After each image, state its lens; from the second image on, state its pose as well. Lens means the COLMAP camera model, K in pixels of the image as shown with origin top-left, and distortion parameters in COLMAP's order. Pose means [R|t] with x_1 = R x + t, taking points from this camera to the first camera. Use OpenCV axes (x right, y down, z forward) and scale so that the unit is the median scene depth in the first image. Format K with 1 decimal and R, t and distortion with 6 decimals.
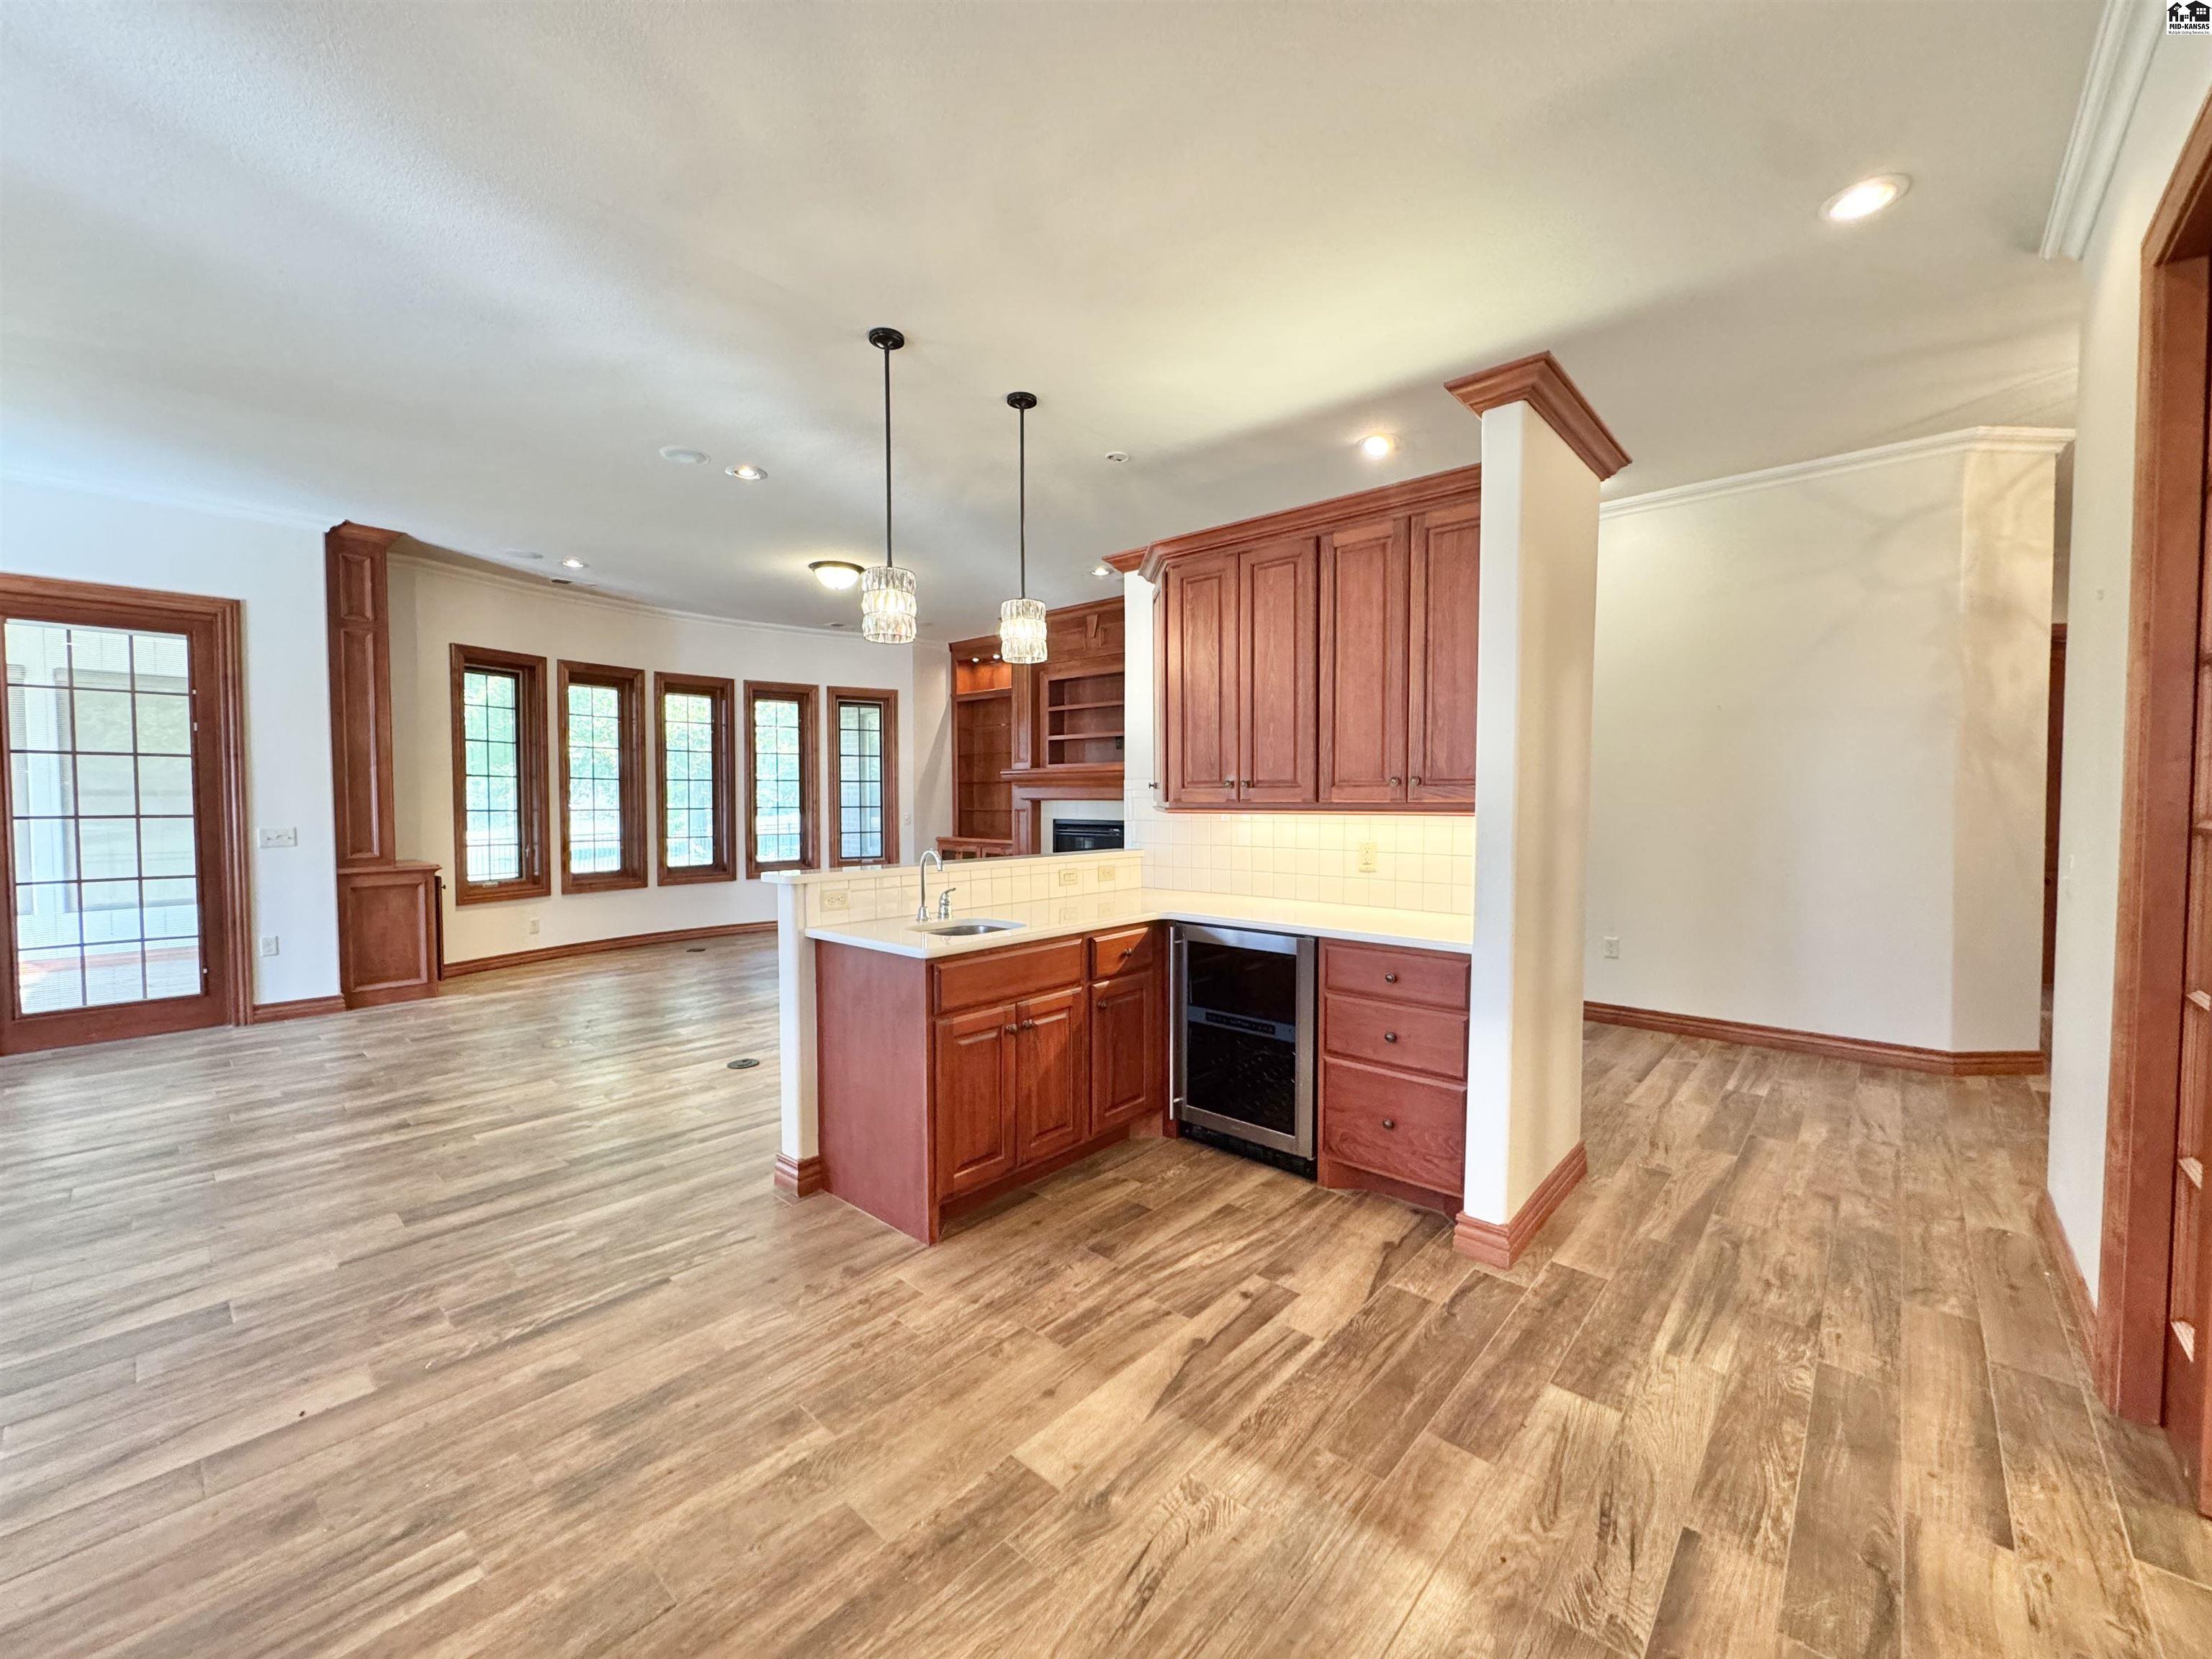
lens RADIAL K [[883.2, 0, 1105.4], [0, 883.2, 825.2], [0, 0, 1]] dist [-0.002475, 0.000089]
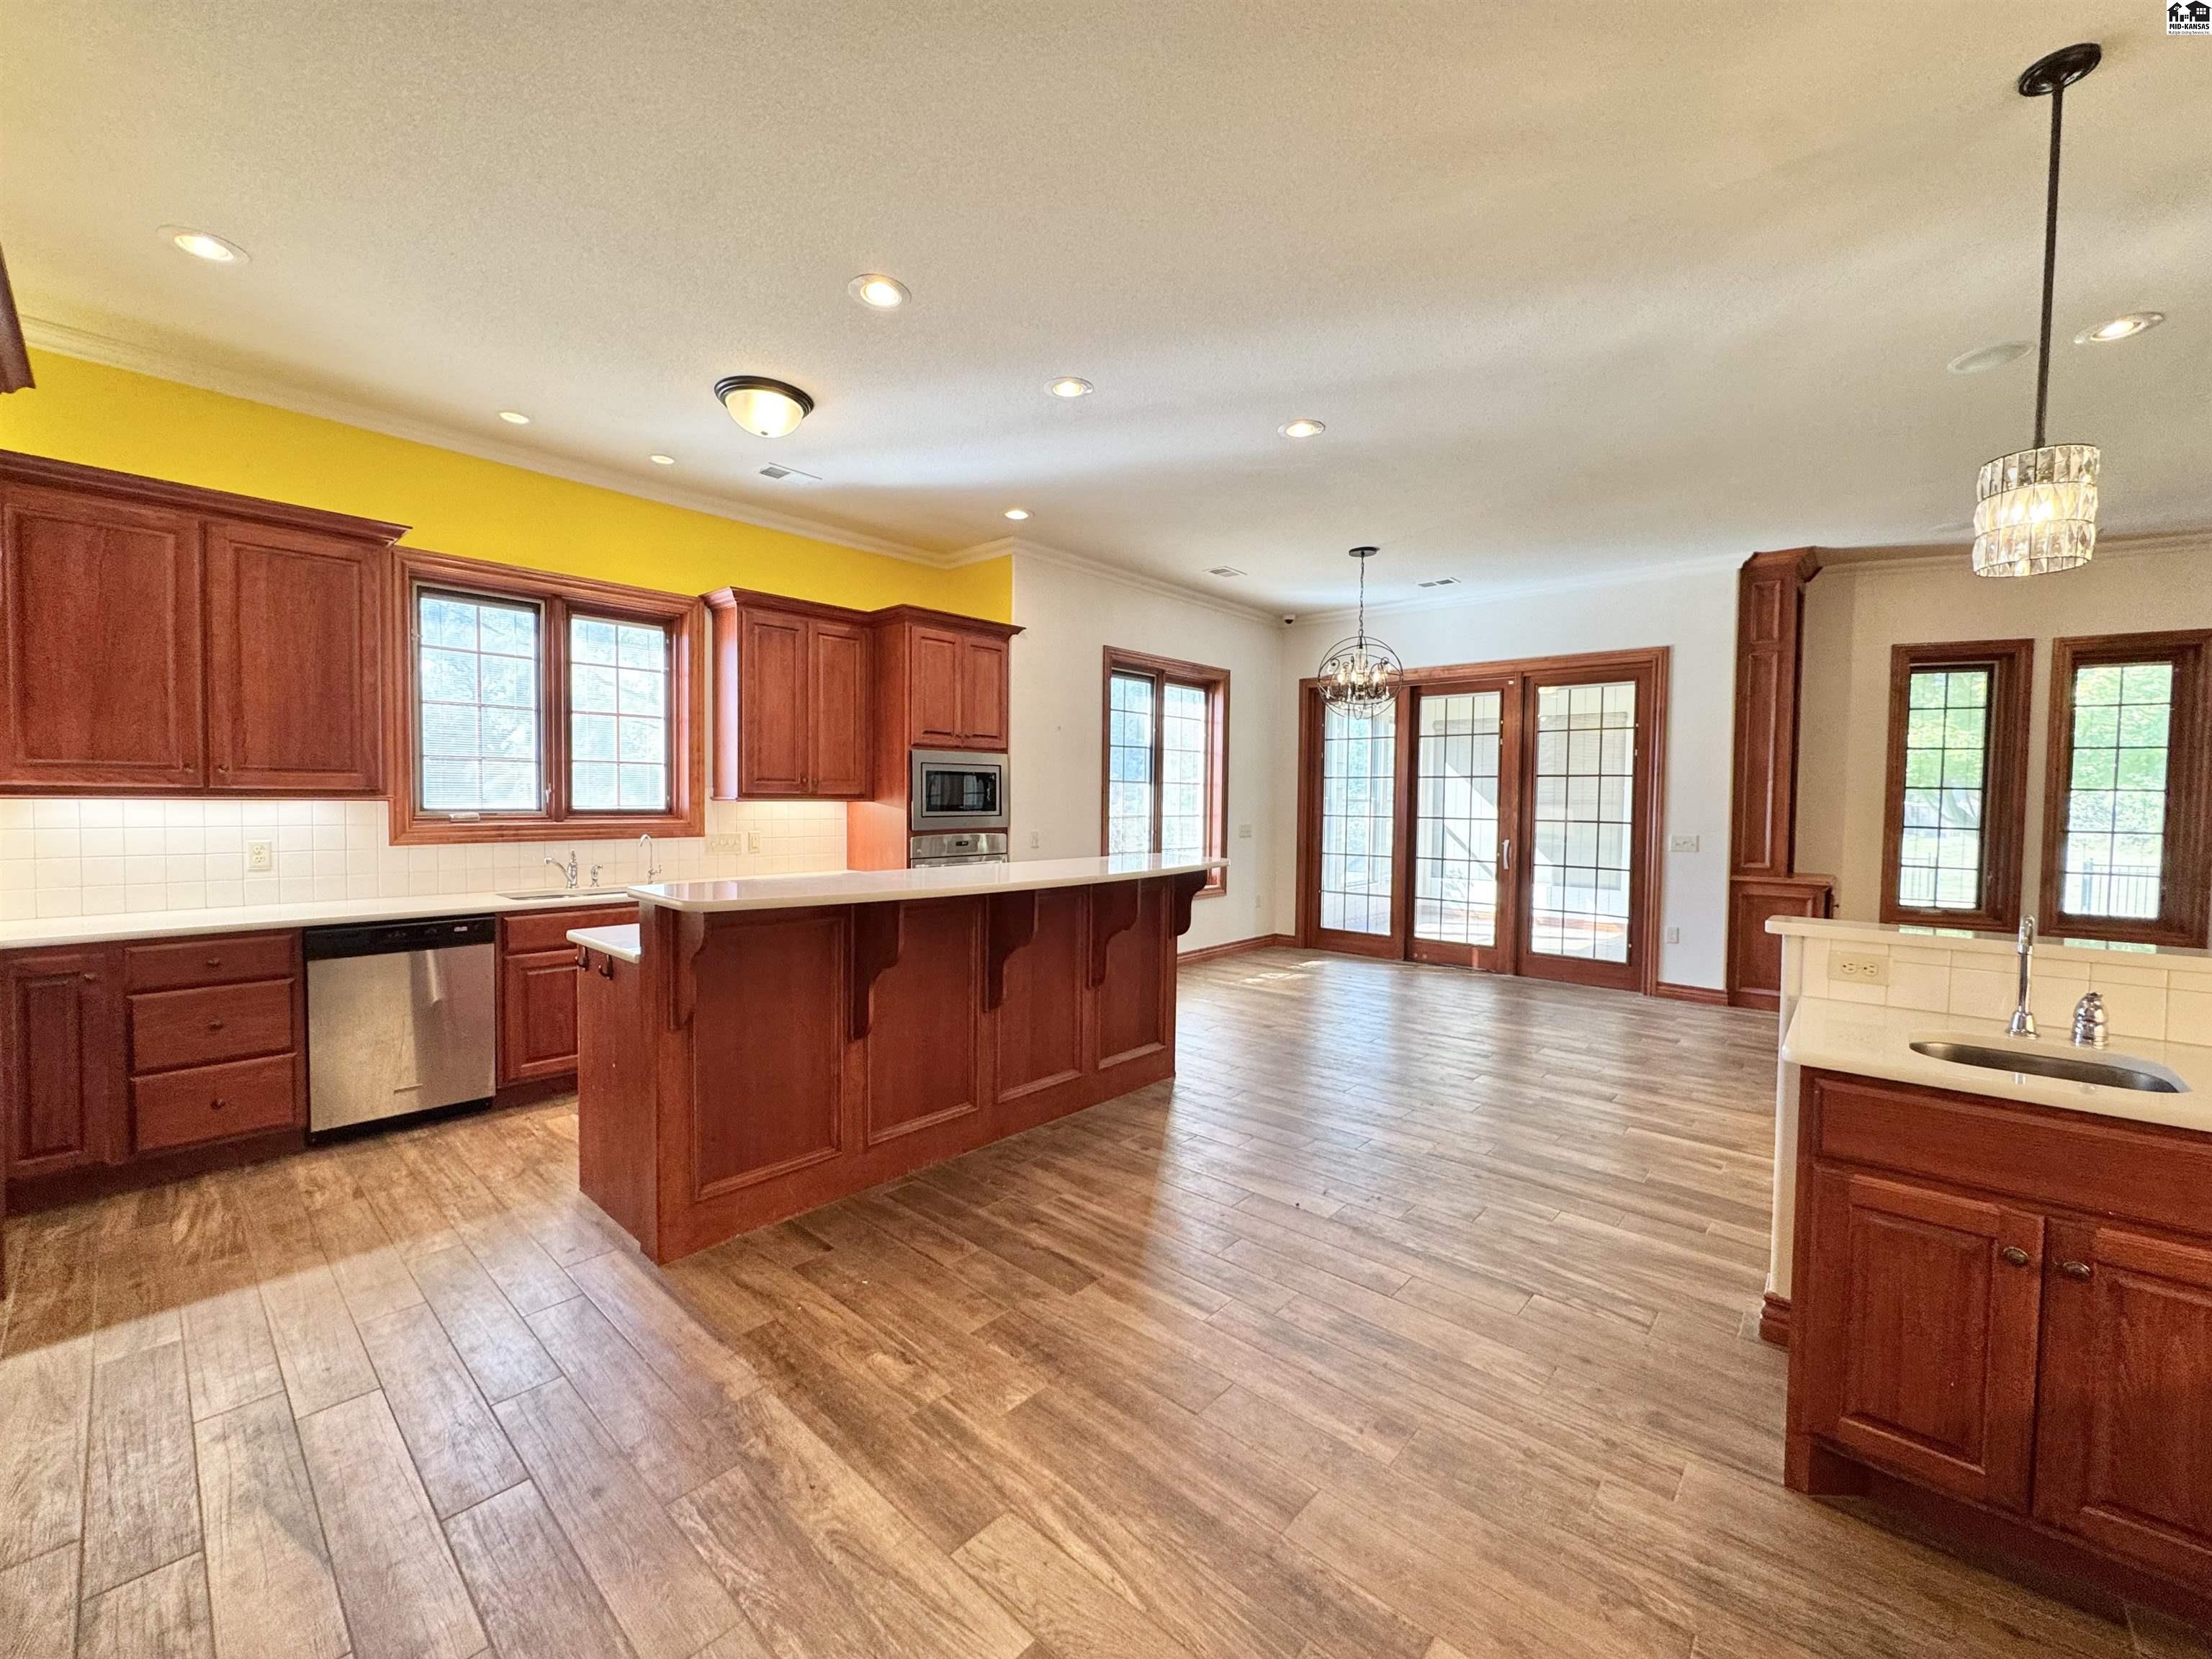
lens RADIAL K [[883.2, 0, 1101.6], [0, 883.2, 826.2], [0, 0, 1]] dist [-0.002475, 0.000089]
pose [[-0.000350, 0.034934, -0.999390, 0.279704], [-0.045066, 0.998374, 0.034914, -0.018393], [0.998984, 0.045050, 0.001225, 0.273484]]
